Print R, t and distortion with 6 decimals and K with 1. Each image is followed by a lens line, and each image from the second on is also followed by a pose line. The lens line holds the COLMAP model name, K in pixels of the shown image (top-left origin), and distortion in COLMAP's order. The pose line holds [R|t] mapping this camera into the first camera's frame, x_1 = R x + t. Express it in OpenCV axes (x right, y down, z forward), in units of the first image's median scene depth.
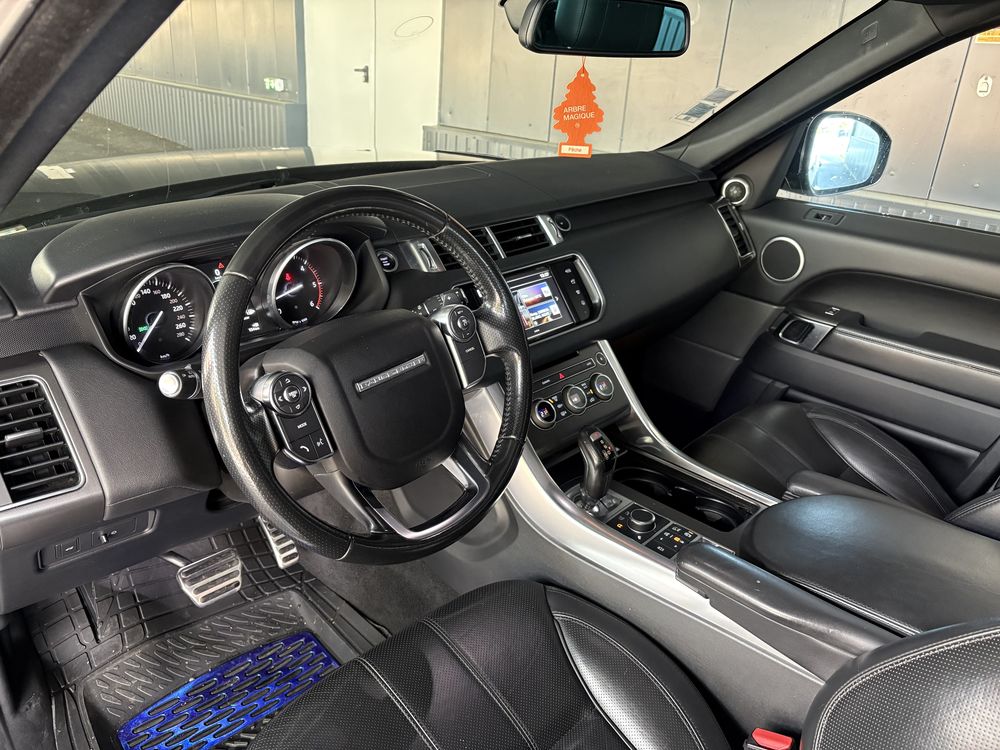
lens RADIAL K [[763.8, 0, 500.0], [0, 763.8, 375.0], [0, 0, 1]] dist [-0.004490, -0.008929]
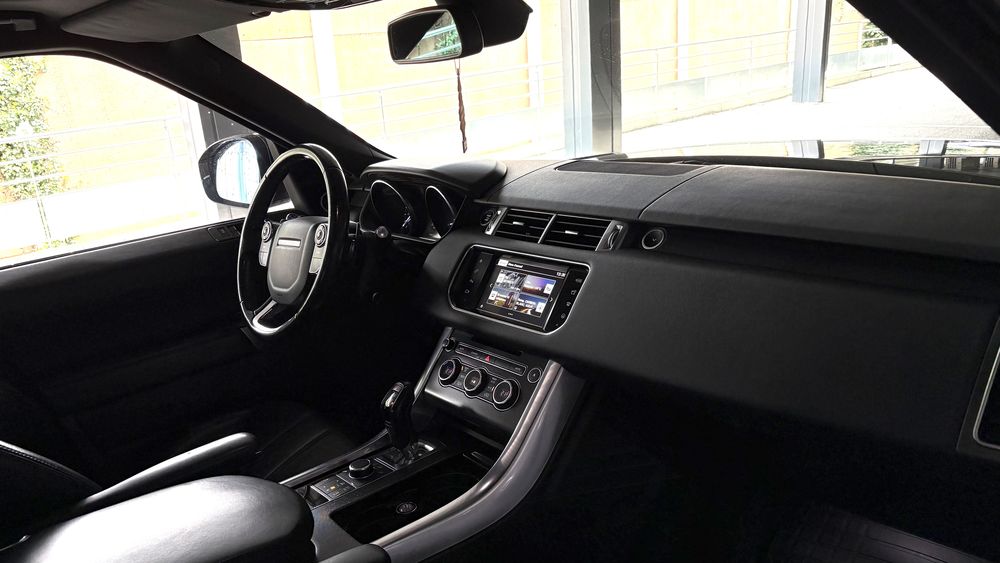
lens RADIAL K [[759.2, 0, 498.4], [0, 759.2, 244.8], [0, 0, 1]] dist [0.076762, -0.001388]
pose [[-0.094060, 0.200972, -0.975071, 0.961994], [-0.321275, 0.920886, 0.220796, -0.340827], [0.942303, 0.334034, -0.022051, 0.909909]]
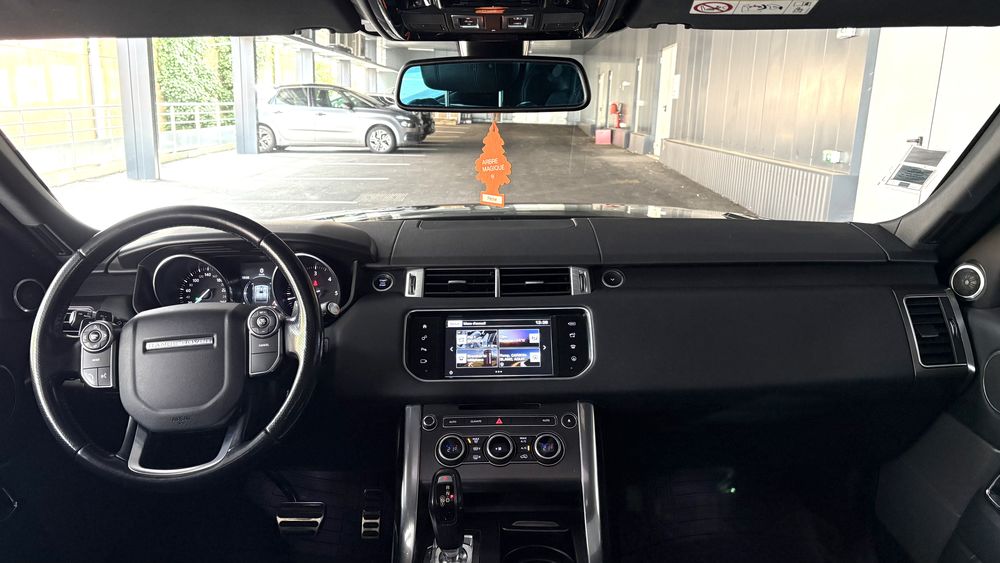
lens RADIAL K [[759.2, 0, 498.4], [0, 759.2, 244.8], [0, 0, 1]] dist [0.076762, -0.001388]
pose [[0.702294, 0.083930, -0.706922, 0.693427], [-0.258787, 0.955187, -0.143687, -0.068374], [0.663184, 0.283853, 0.692542, 0.239176]]
